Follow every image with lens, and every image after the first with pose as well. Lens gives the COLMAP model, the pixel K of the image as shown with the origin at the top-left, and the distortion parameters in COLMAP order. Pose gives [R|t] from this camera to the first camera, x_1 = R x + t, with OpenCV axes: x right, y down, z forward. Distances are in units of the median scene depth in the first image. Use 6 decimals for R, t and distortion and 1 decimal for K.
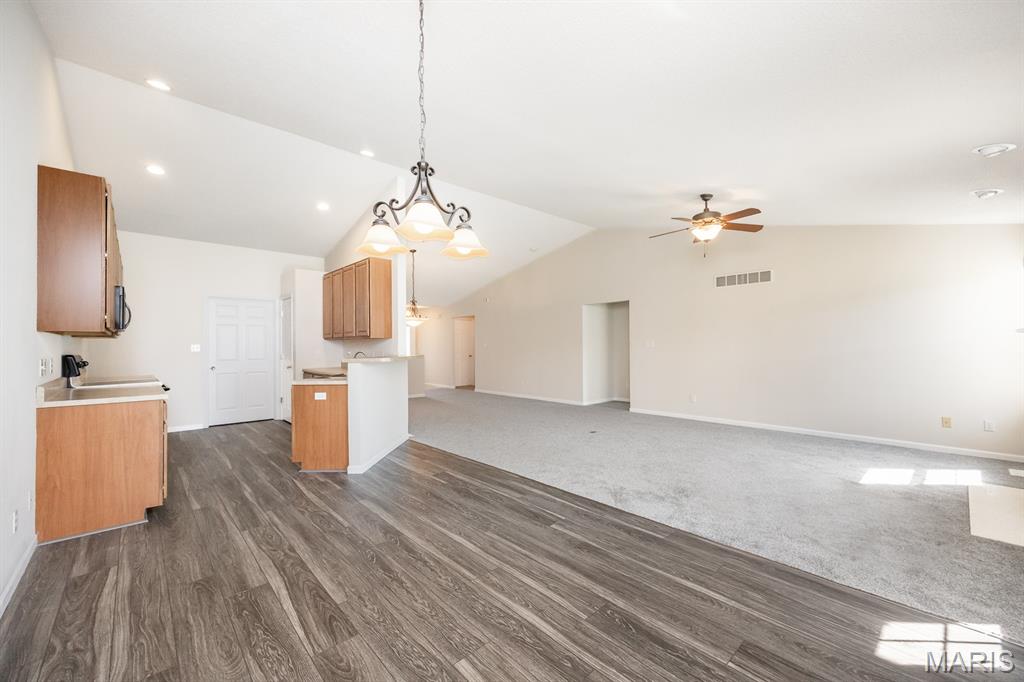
lens RADIAL K [[414.2, 0, 514.7], [0, 414.2, 341.8], [0, 0, 1]] dist [0.007696, -0.000017]
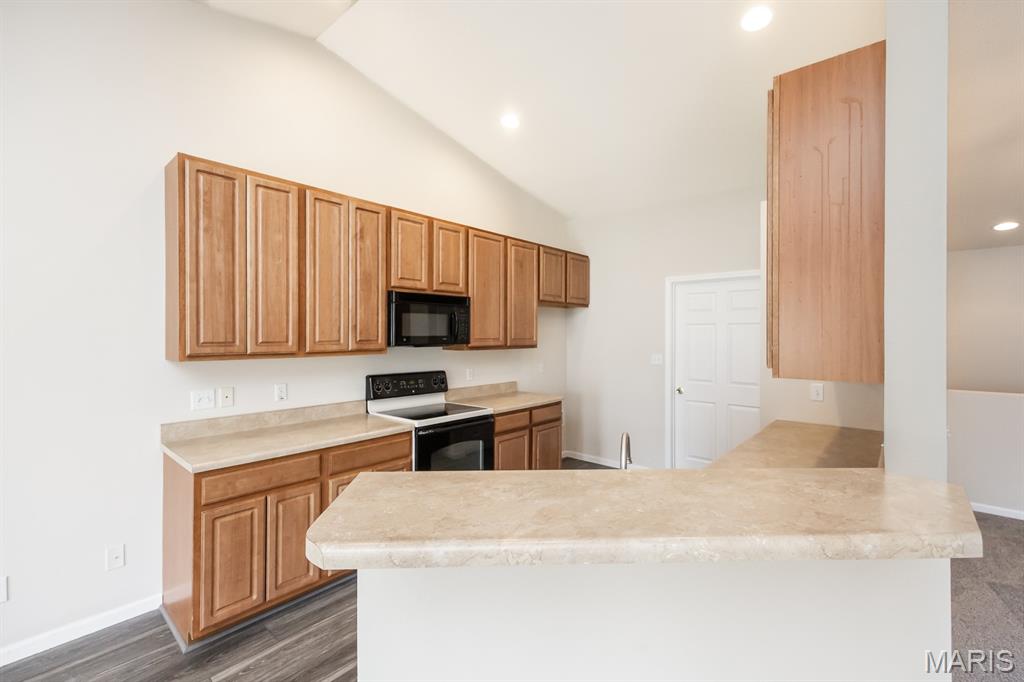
lens RADIAL K [[420.6, 0, 507.7], [0, 420.6, 341.1], [0, 0, 1]] dist [0.002285, 0.000186]
pose [[0.091184, 0.017513, -0.995680, -0.132150], [0.009125, 0.999789, 0.018421, -0.047272], [0.995792, -0.010765, 0.091005, 1.038113]]
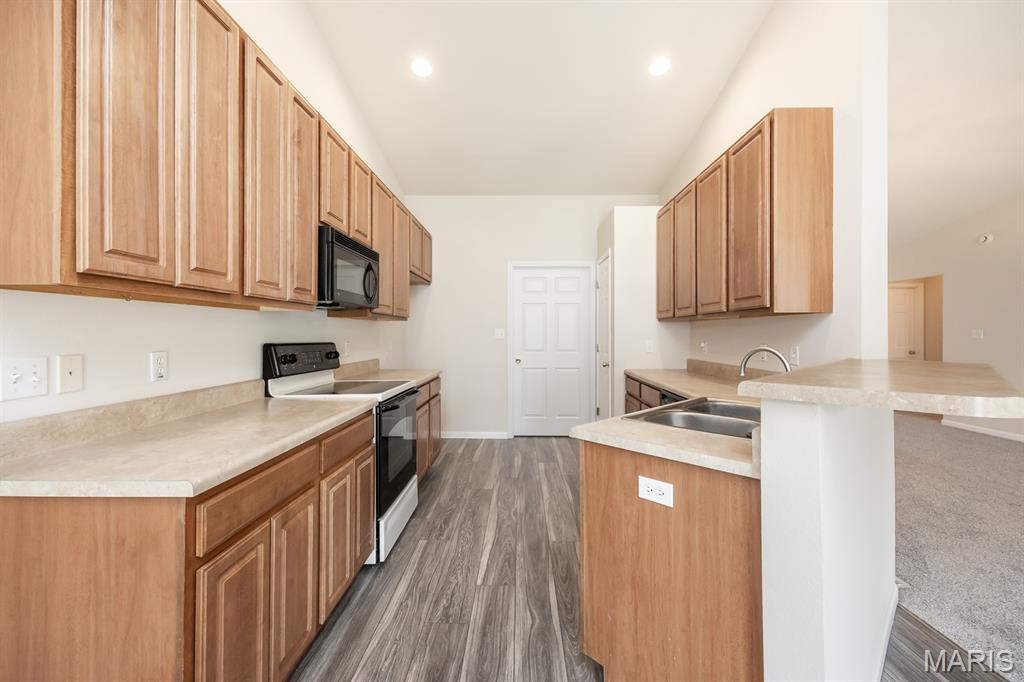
lens RADIAL K [[402.7, 0, 520.4], [0, 402.7, 336.5], [0, 0, 1]] dist [-0.001148, -0.000467]
pose [[0.732106, 0.011641, -0.681092, -0.333055], [0.000291, 0.999849, 0.017402, 0.009179], [0.681191, -0.012938, 0.731991, 0.700070]]
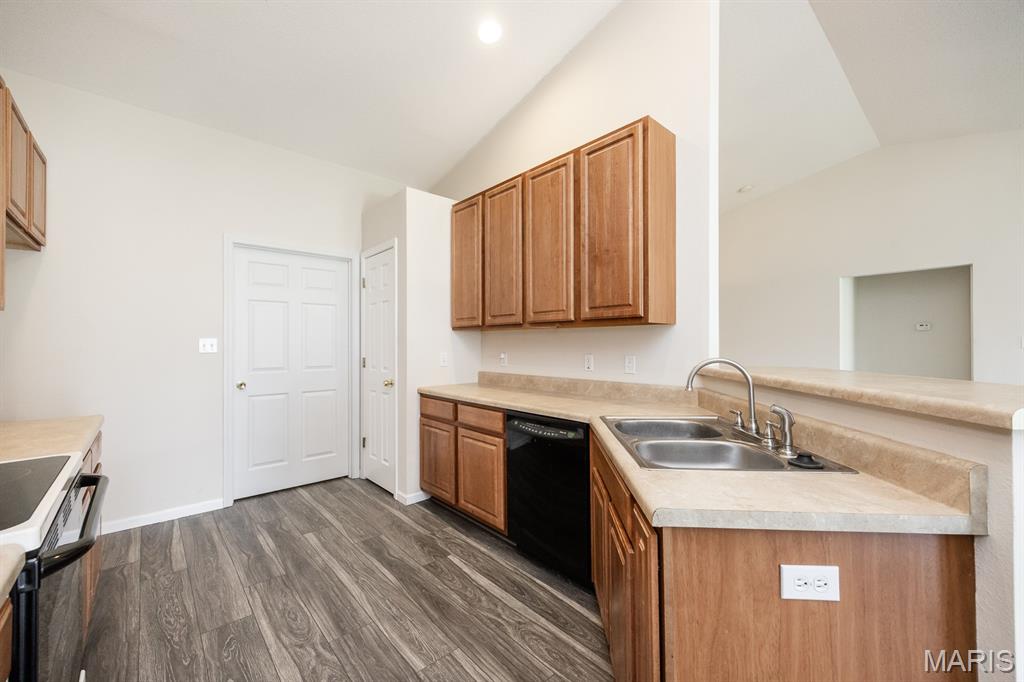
lens RADIAL K [[396.4, 0, 497.8], [0, 396.4, 342.5], [0, 0, 1]] dist [0.006583, -0.000072]
pose [[0.999793, 0.002727, -0.020185, -0.609641], [-0.002627, 0.999984, 0.004983, 0.011165], [0.020198, -0.004929, 0.999784, 0.787954]]
